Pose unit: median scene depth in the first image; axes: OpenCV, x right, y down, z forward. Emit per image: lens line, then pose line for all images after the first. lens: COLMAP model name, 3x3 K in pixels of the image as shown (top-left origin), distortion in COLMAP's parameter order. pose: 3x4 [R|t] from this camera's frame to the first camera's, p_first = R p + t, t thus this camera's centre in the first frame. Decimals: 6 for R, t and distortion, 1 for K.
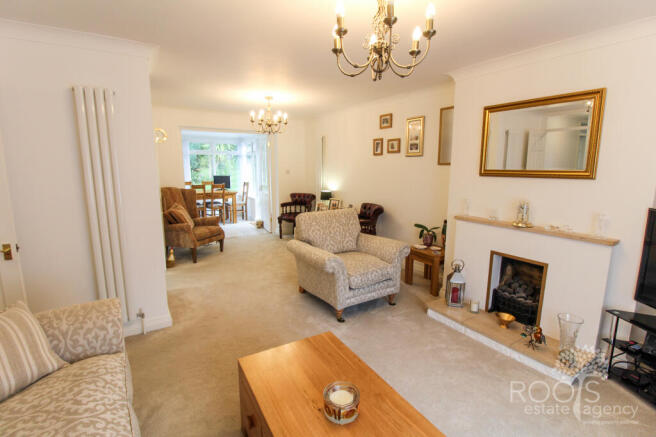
lens RADIAL K [[314.8, 0, 330.4], [0, 314.8, 217.8], [0, 0, 1]] dist [0.003275, 0.000274]
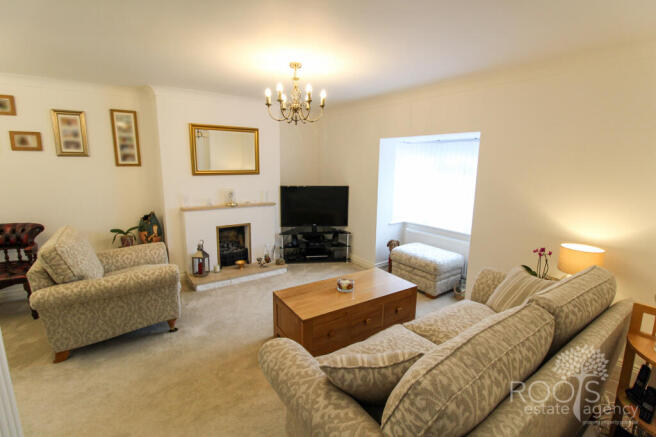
lens RADIAL K [[314.8, 0, 330.4], [0, 314.8, 217.8], [0, 0, 1]] dist [0.003275, 0.000274]
pose [[-0.057157, -0.186314, 0.980826, -0.929563], [0.149014, 0.969835, 0.192910, -0.136015], [-0.987182, 0.157183, -0.027670, 0.518646]]
